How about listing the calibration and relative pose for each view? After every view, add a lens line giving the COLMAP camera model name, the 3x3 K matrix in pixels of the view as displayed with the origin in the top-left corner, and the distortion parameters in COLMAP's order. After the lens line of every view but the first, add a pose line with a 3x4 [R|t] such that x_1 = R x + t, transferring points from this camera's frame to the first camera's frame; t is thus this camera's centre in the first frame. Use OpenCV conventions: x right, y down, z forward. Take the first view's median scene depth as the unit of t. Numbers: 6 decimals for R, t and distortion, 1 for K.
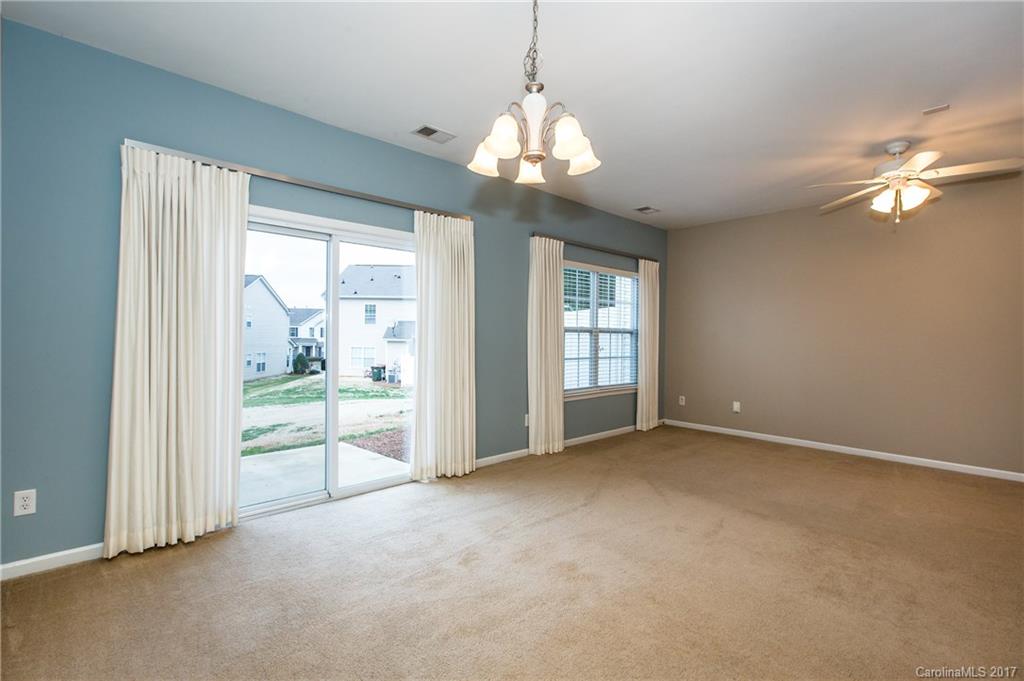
lens RADIAL K [[462.7, 0, 506.5], [0, 462.7, 340.1], [0, 0, 1]] dist [0.000879, -0.001821]
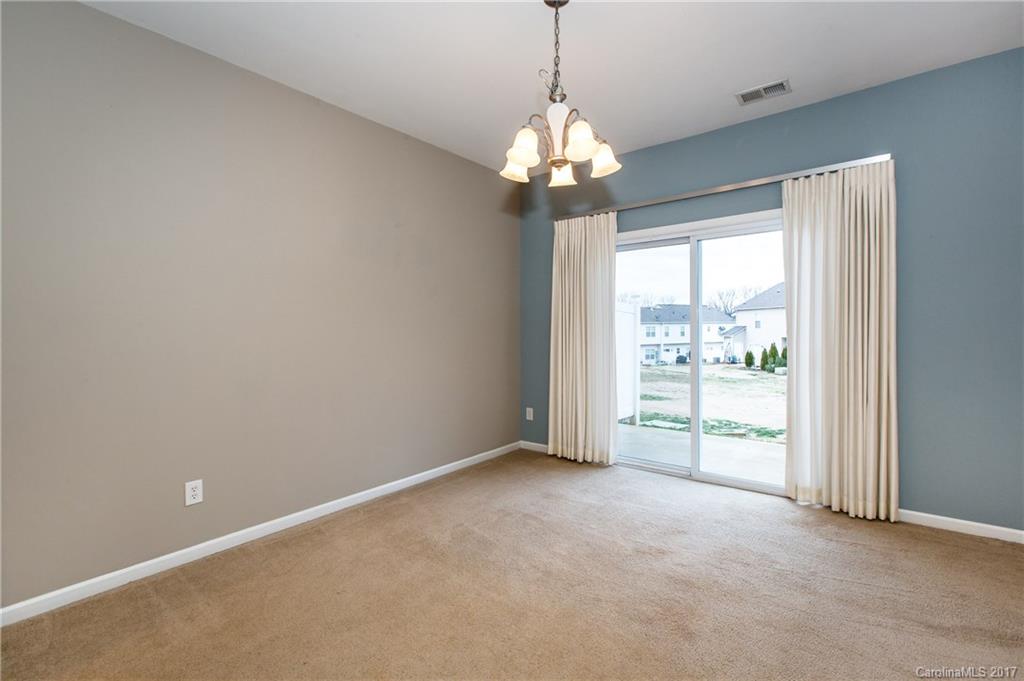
lens RADIAL K [[462.7, 0, 510.3], [0, 462.7, 341.5], [0, 0, 1]] dist [0.000879, -0.001821]
pose [[0.150738, 0.014893, -0.988461, 0.616369], [0.004404, 0.999866, 0.015737, 0.000401], [0.988564, -0.006725, 0.150653, 0.398434]]
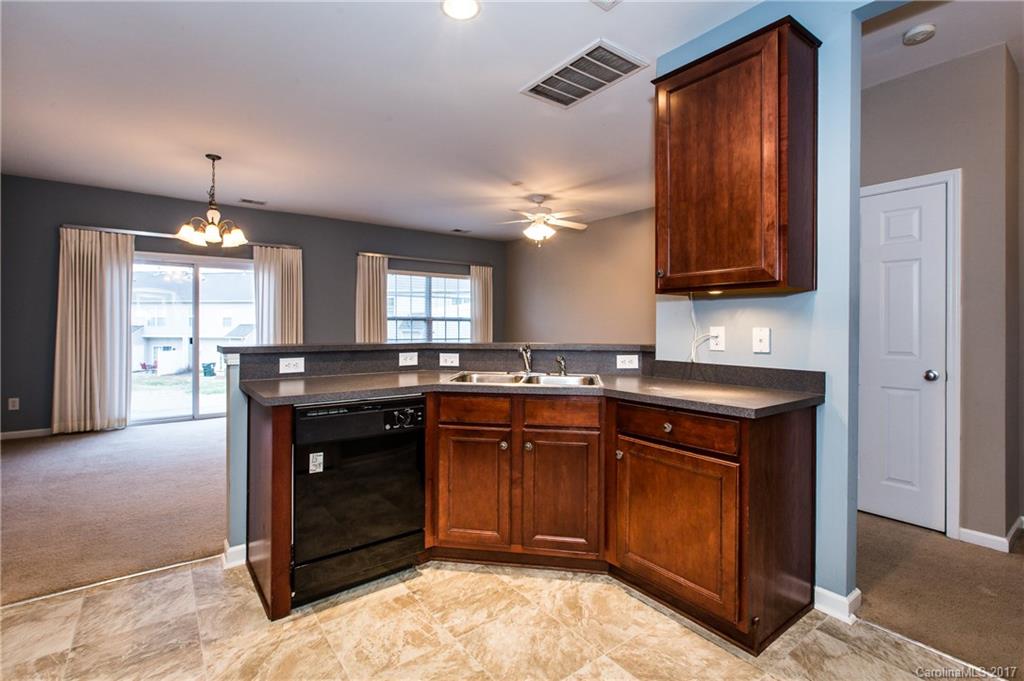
lens RADIAL K [[462.7, 0, 508.6], [0, 462.7, 329.8], [0, 0, 1]] dist [0.000879, -0.001821]
pose [[0.995015, -0.006559, -0.099505, 0.904008], [0.006606, 0.999978, 0.000142, 0.019993], [0.099502, -0.000799, 0.995037, -0.554460]]
